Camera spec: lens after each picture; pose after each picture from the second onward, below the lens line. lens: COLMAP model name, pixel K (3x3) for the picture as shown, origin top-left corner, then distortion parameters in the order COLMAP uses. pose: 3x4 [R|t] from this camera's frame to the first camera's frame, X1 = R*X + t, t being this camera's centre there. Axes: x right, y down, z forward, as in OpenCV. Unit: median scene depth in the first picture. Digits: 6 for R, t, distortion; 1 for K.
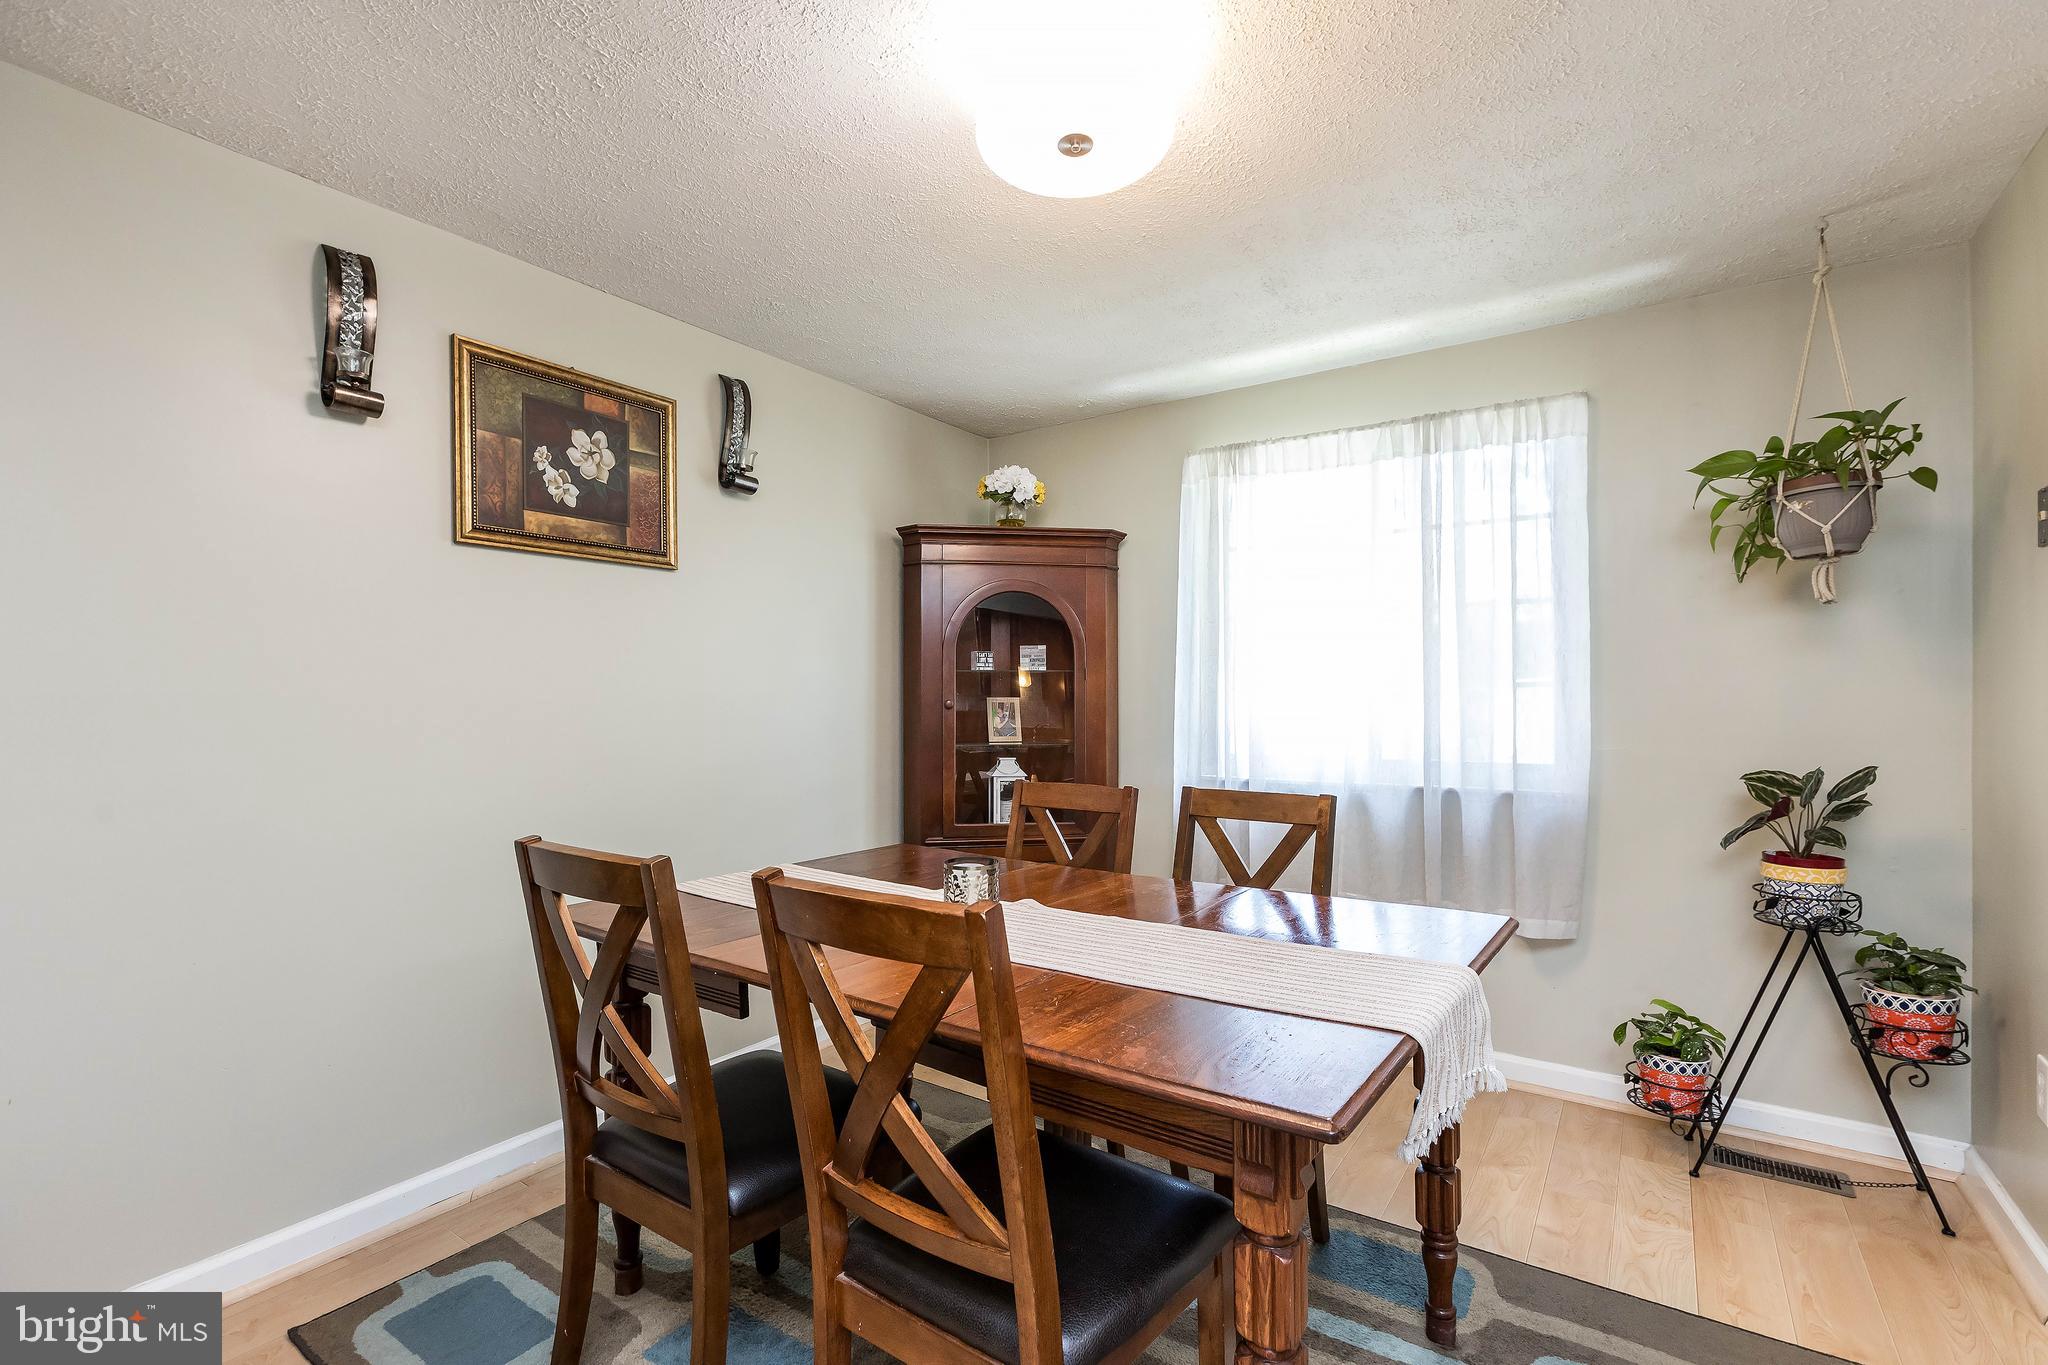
lens RADIAL K [[917.4, 0, 1003.1], [0, 917.4, 717.0], [0, 0, 1]] dist [0.003801, -0.001562]
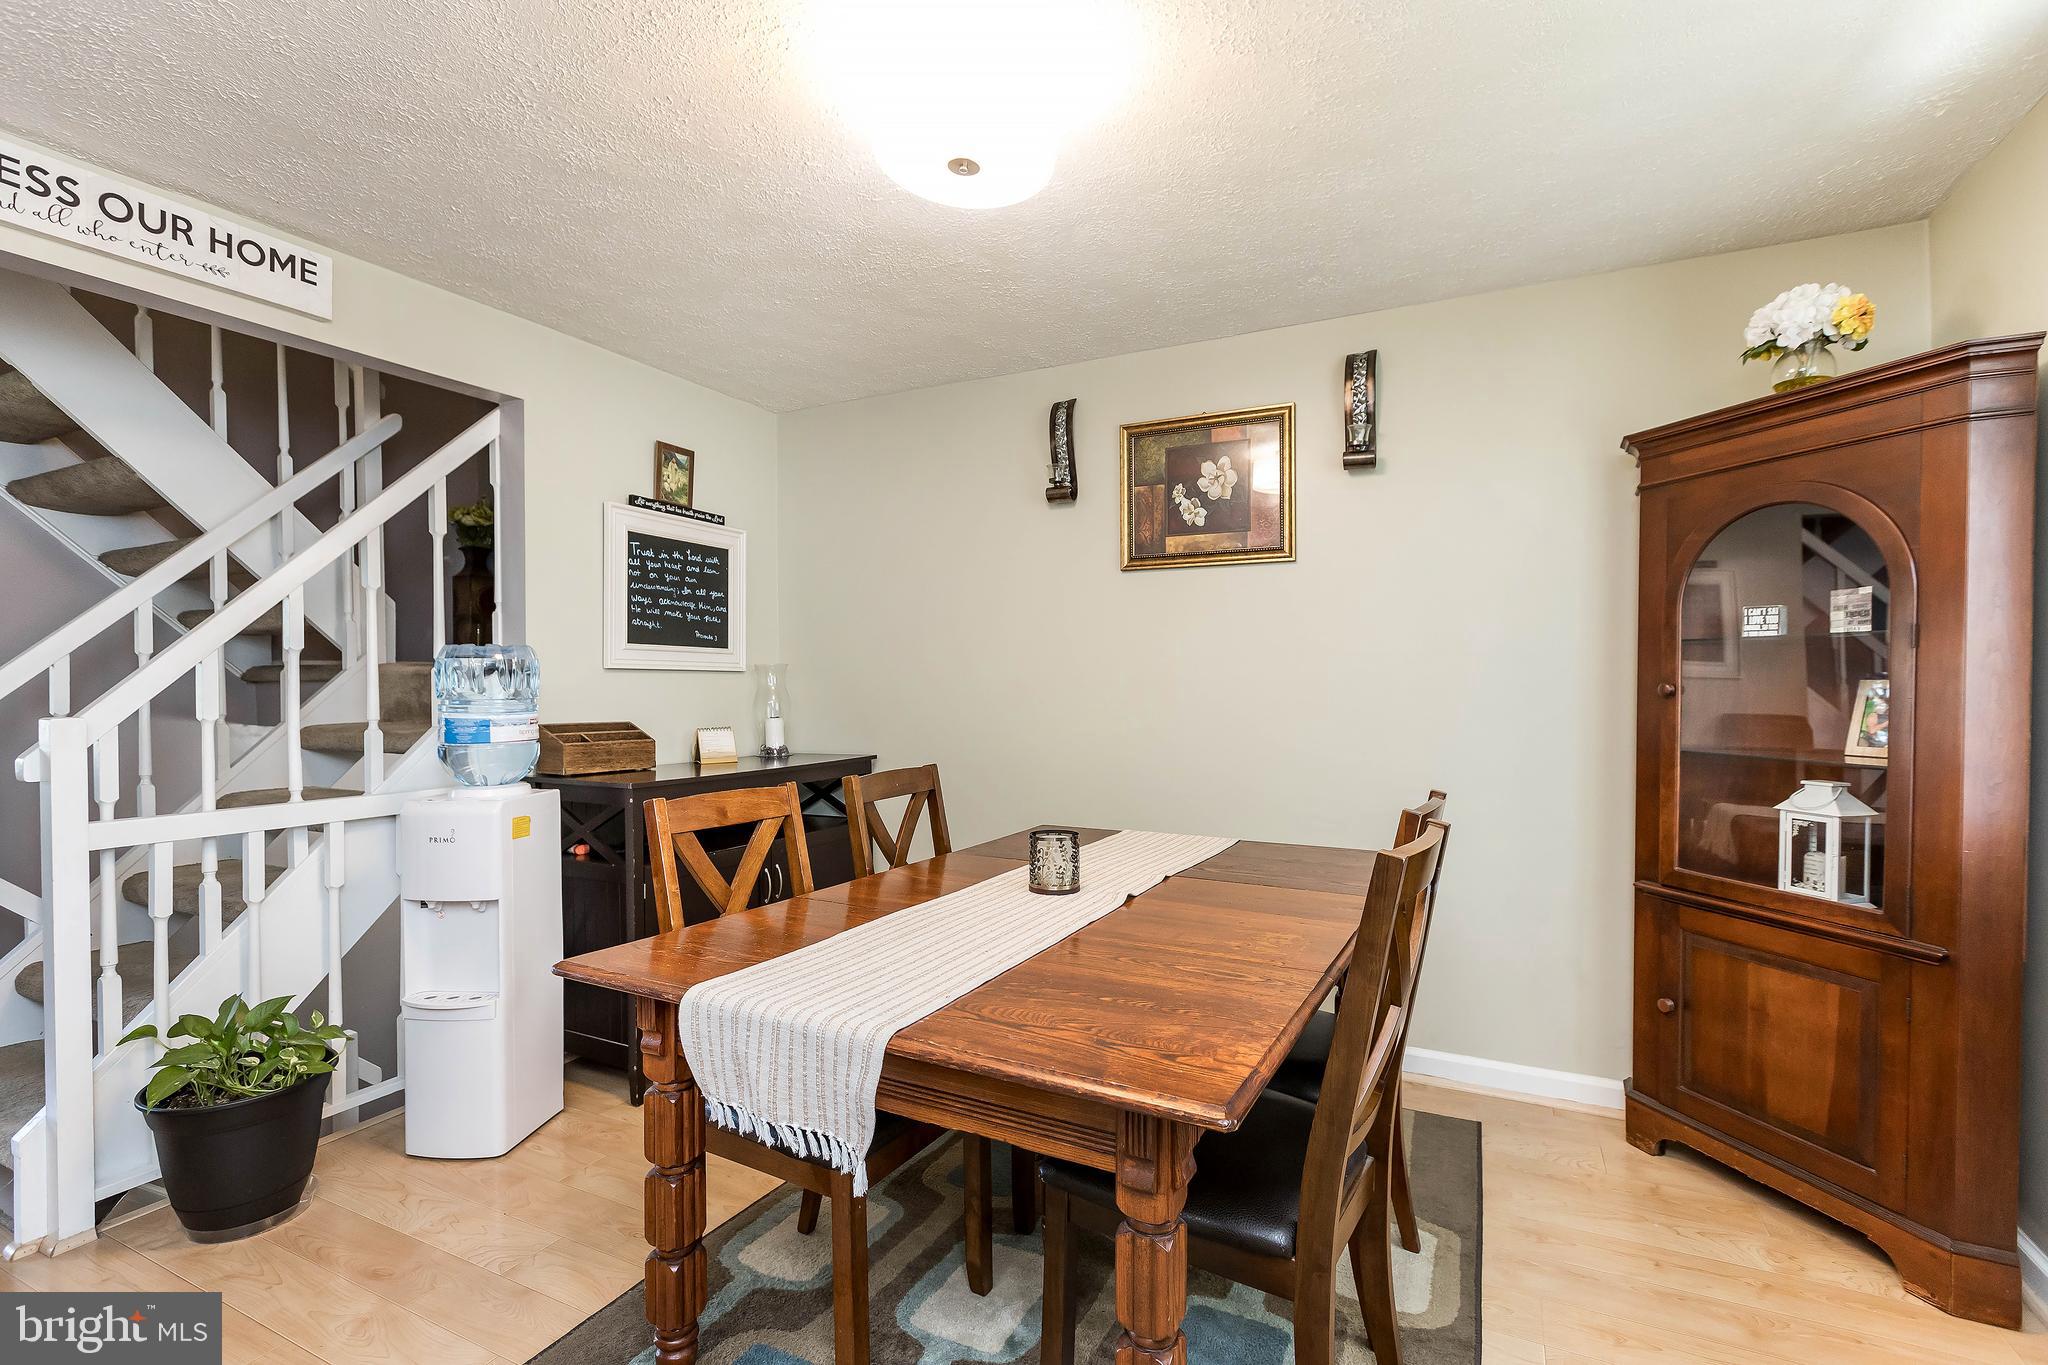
lens RADIAL K [[917.4, 0, 1009.2], [0, 917.4, 697.2], [0, 0, 1]] dist [0.003801, -0.001562]
pose [[0.131360, 0.021968, -0.991091, 0.707863], [-0.016145, 0.999669, 0.020019, -0.017931], [0.991203, 0.013371, 0.131672, 0.567383]]
